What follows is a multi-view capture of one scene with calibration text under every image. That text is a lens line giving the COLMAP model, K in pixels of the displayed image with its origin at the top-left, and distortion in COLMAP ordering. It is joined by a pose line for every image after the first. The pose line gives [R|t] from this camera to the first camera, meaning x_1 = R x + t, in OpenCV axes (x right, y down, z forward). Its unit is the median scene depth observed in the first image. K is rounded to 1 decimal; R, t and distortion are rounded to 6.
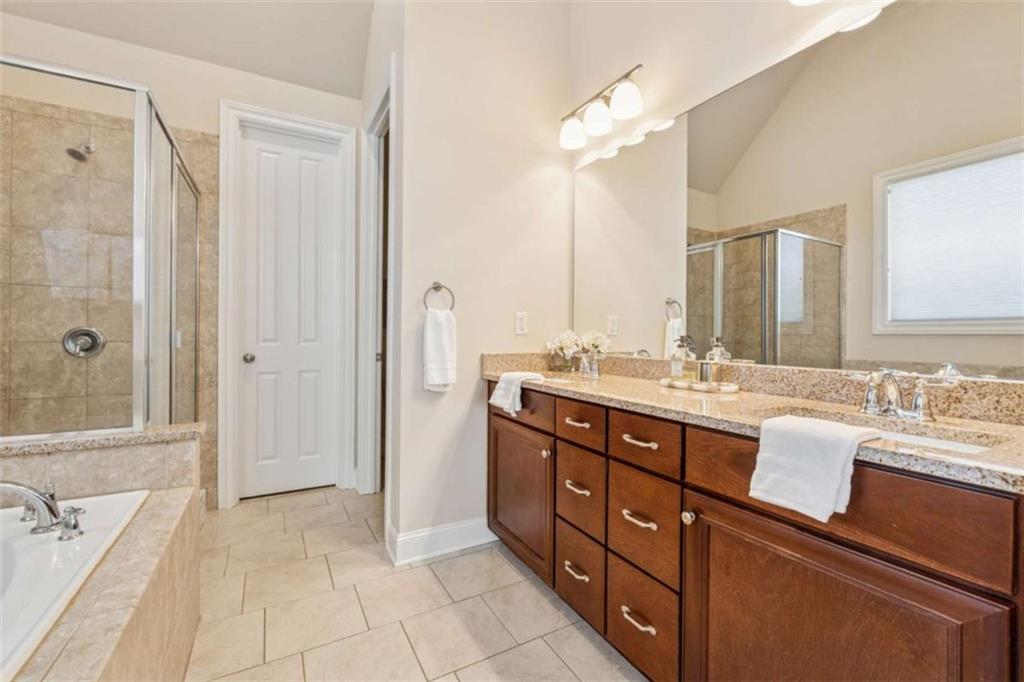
lens RADIAL K [[431.4, 0, 515.9], [0, 431.4, 340.8], [0, 0, 1]] dist [-0.005683, -0.000611]
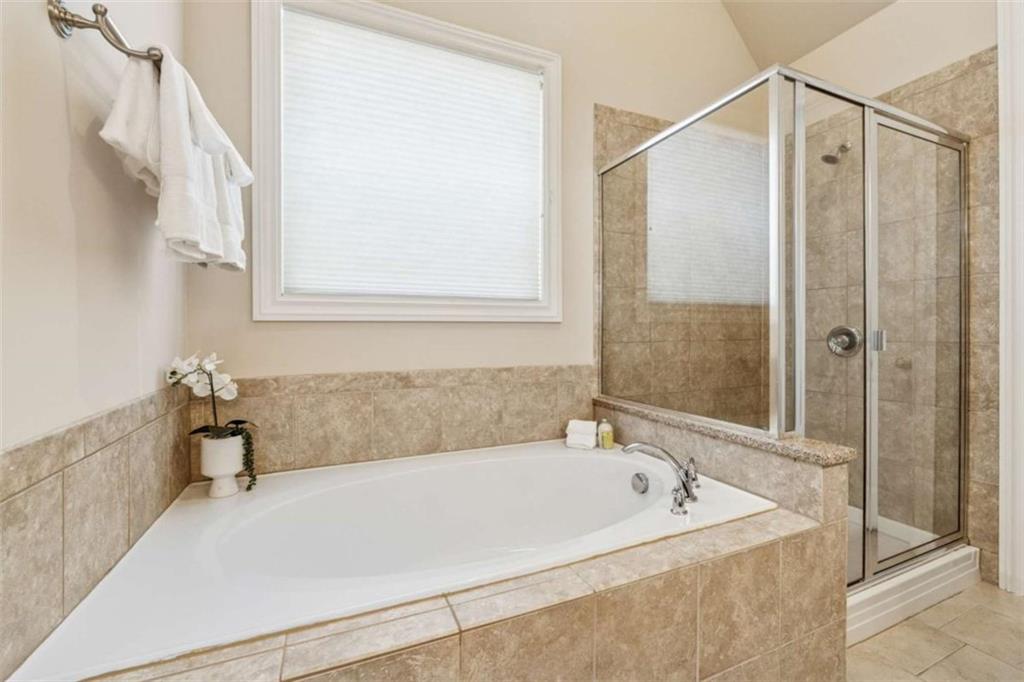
lens RADIAL K [[431.4, 0, 514.1], [0, 431.4, 332.7], [0, 0, 1]] dist [-0.005683, -0.000611]
pose [[-0.098481, 0.000485, -0.995139, 0.074592], [-0.012169, 0.999925, 0.001691, -0.009212], [0.995065, 0.012276, -0.098468, 0.338007]]
